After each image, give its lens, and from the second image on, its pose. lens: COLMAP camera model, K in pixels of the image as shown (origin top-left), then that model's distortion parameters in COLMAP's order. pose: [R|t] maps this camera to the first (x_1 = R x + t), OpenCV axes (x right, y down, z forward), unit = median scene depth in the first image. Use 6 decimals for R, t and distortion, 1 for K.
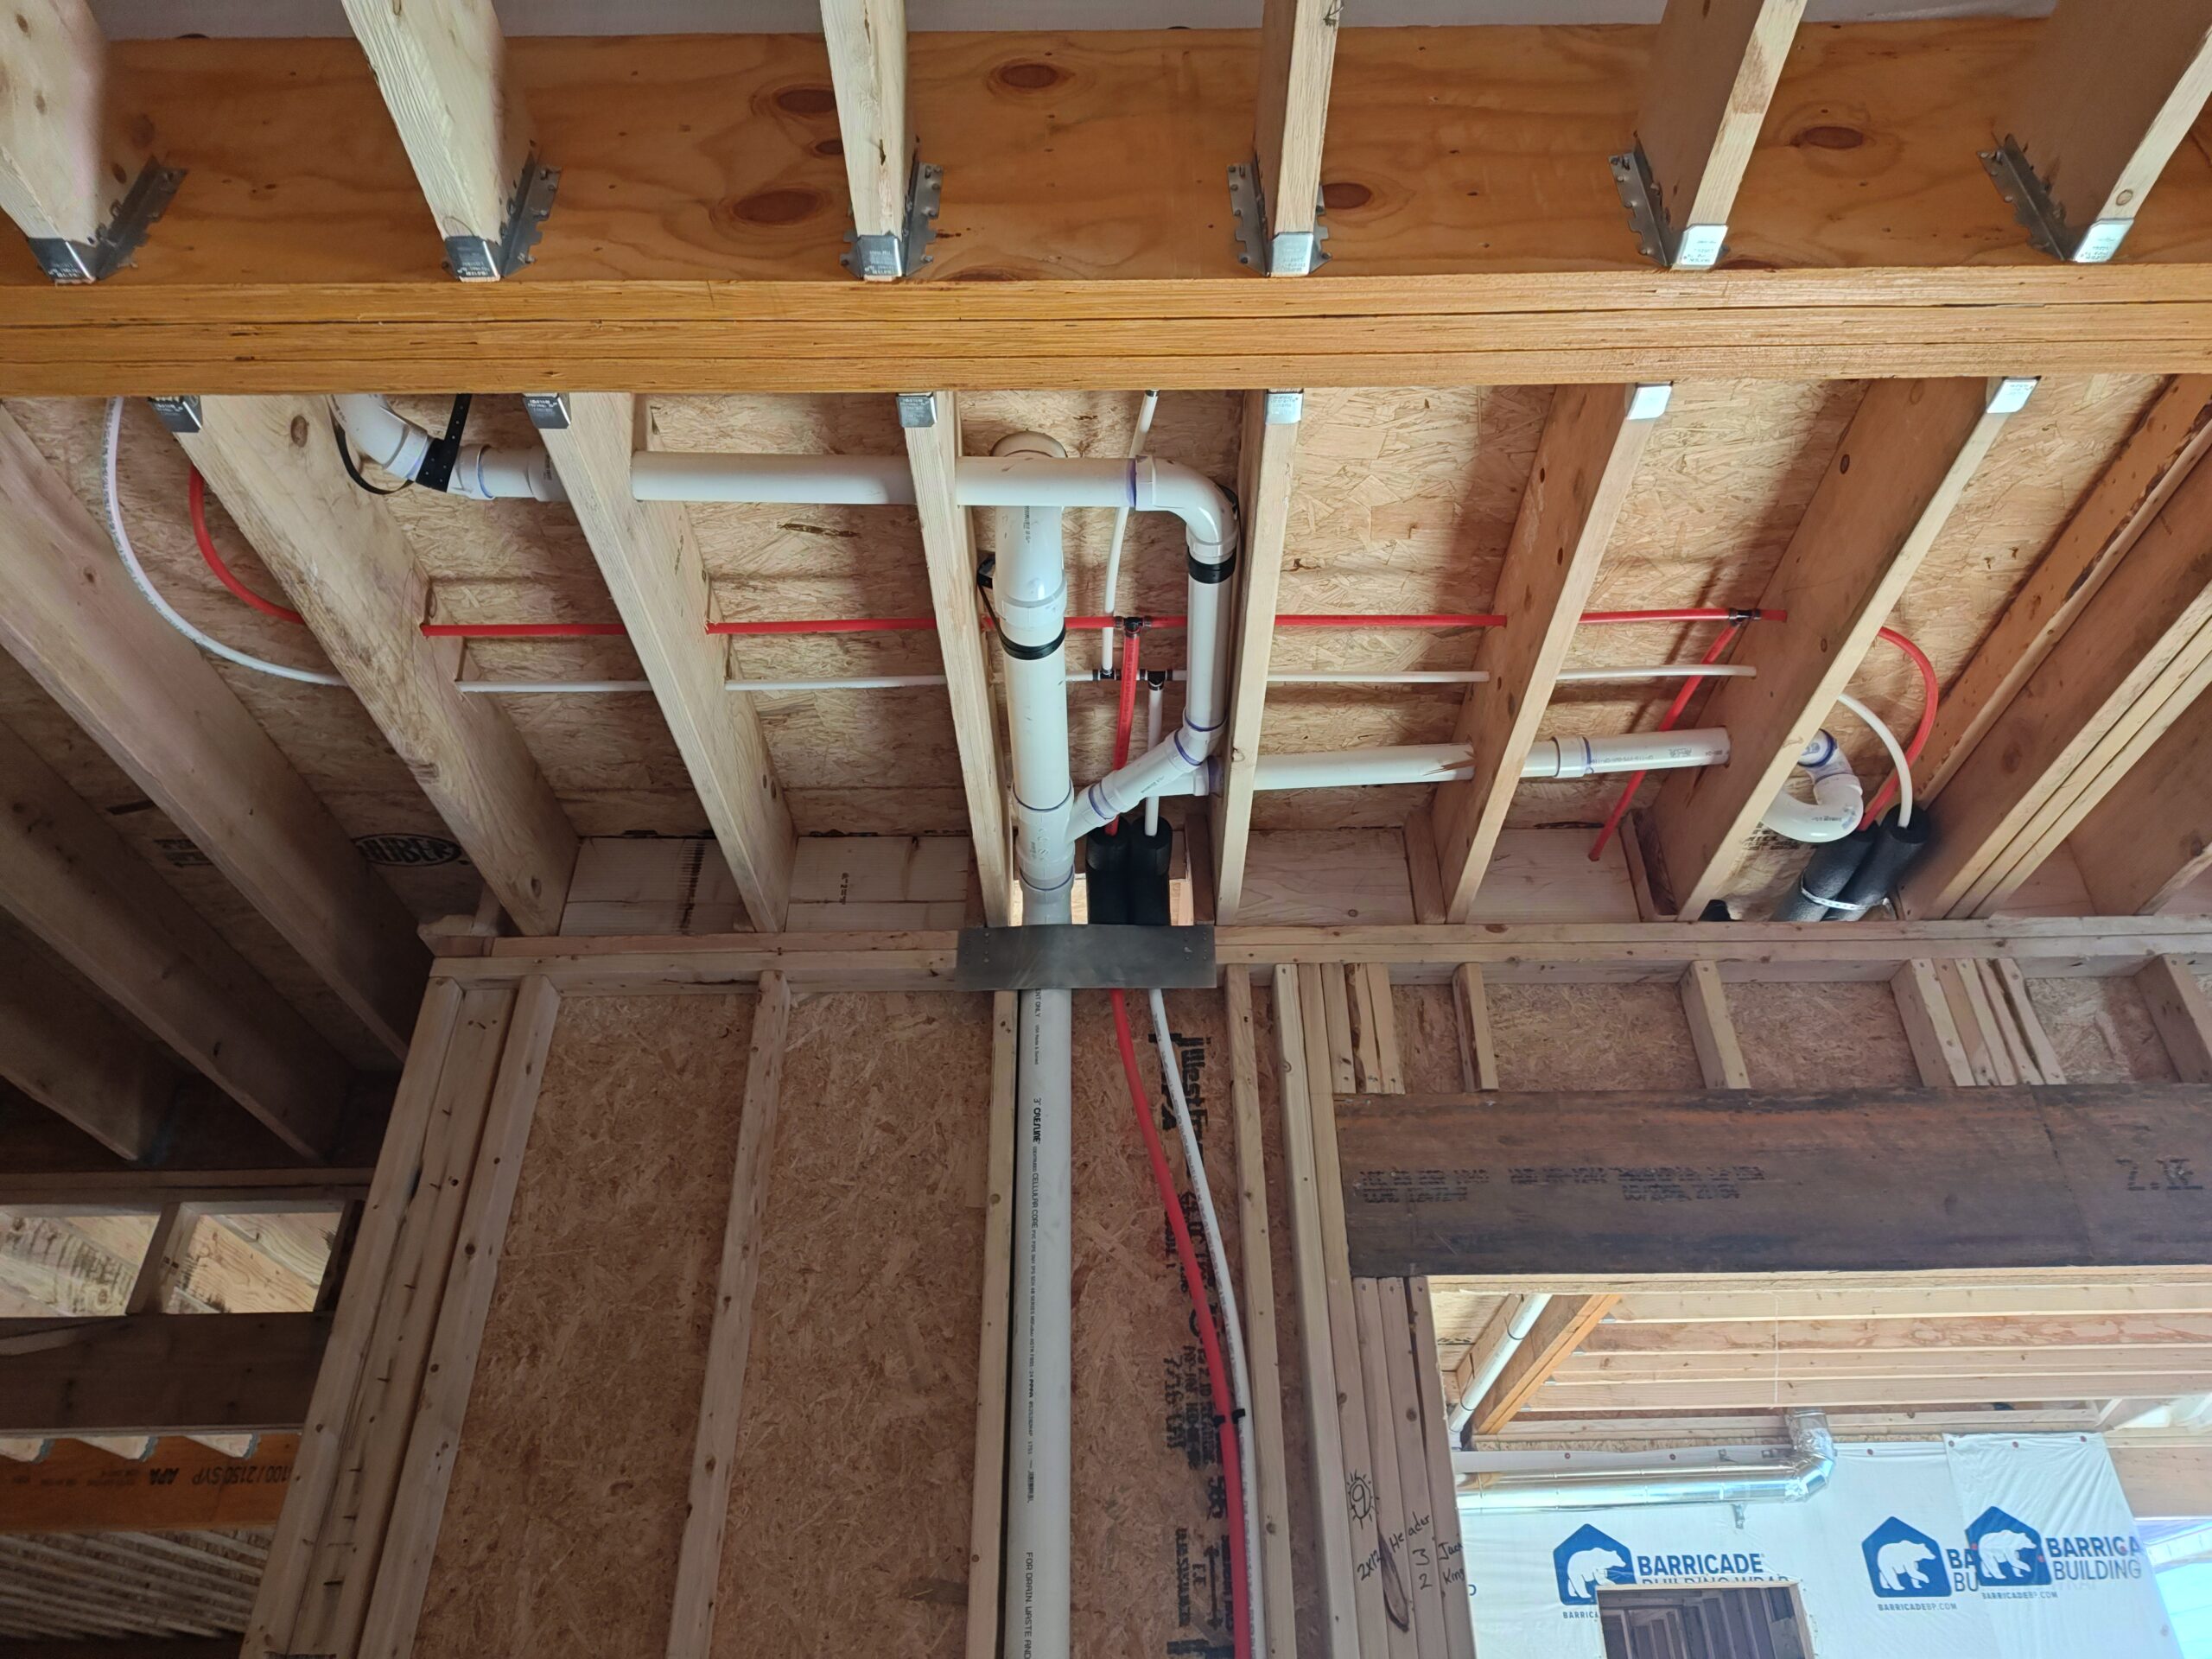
lens RADIAL K [[1484.7, 0, 1143.7], [0, 1484.7, 839.7], [0, 0, 1]] dist [0.073718, -0.086899]
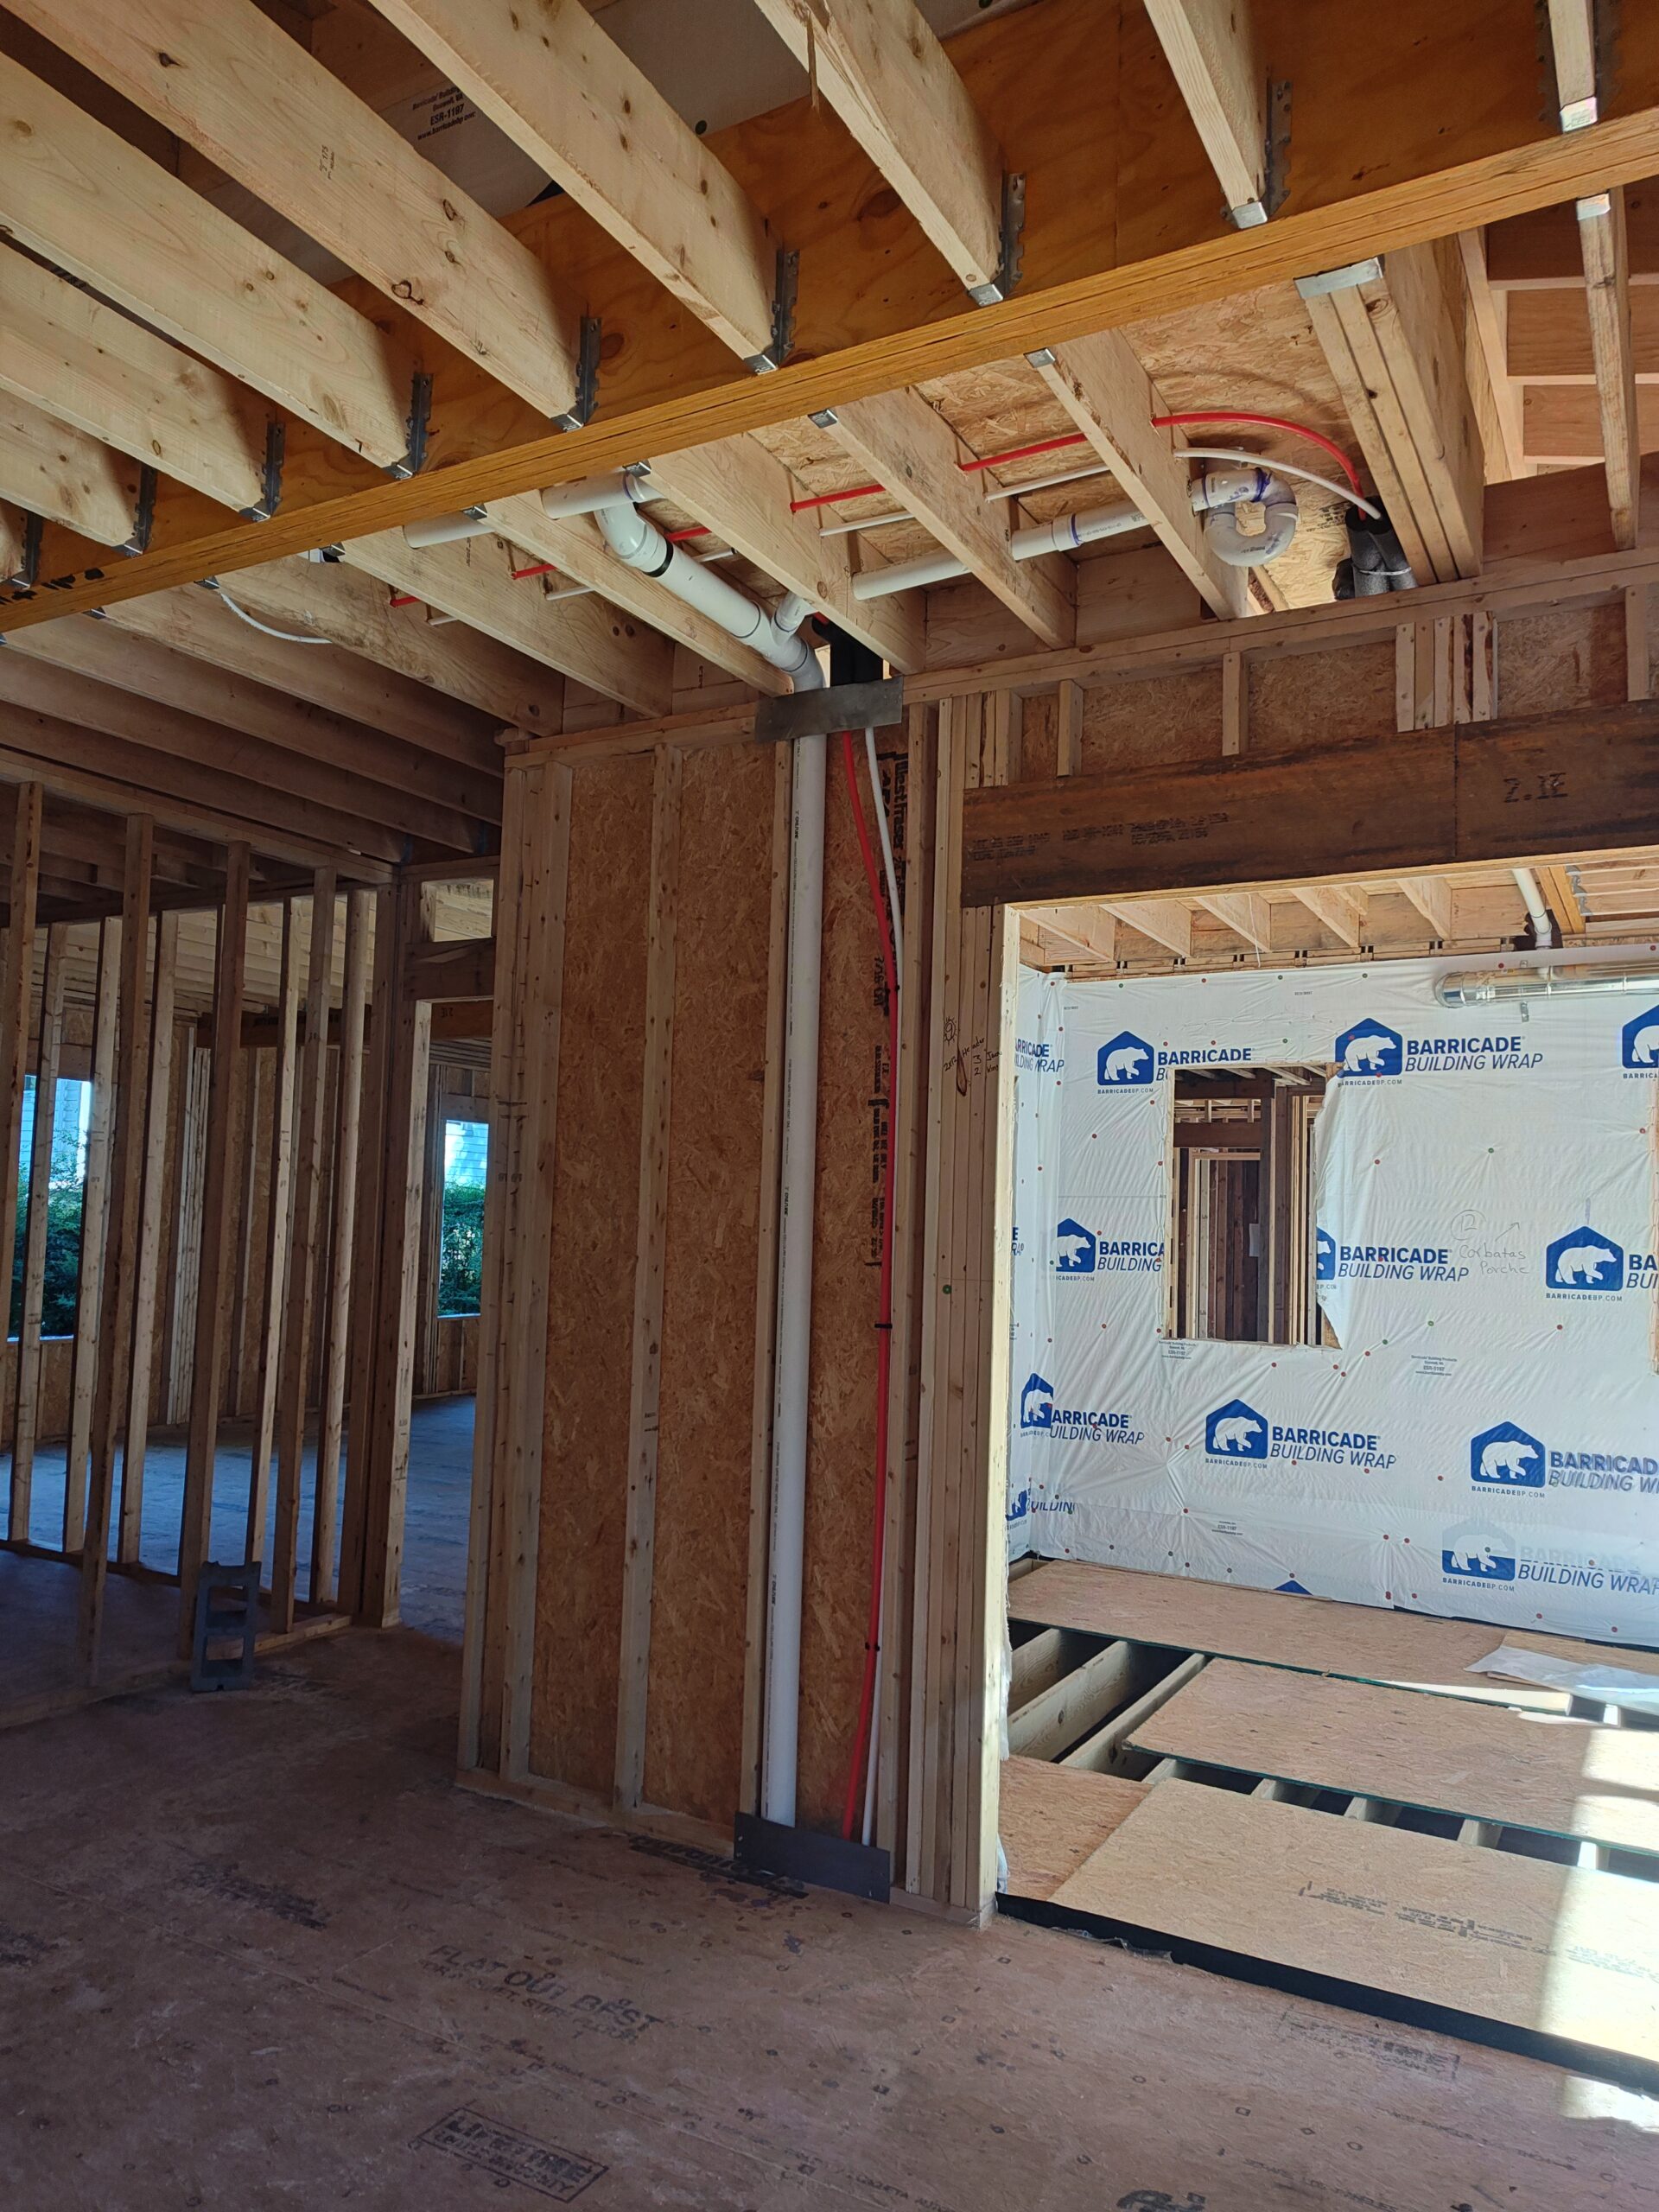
lens RADIAL K [[1484.7, 0, 829.5], [0, 1484.7, 1106.0], [0, 0, 1]] dist [0.073718, -0.086899]
pose [[0.868779, 0.006923, -0.495152, 0.777508], [0.231217, 0.878545, 0.417969, -0.219197], [0.437907, -0.477610, 0.761660, -0.388429]]
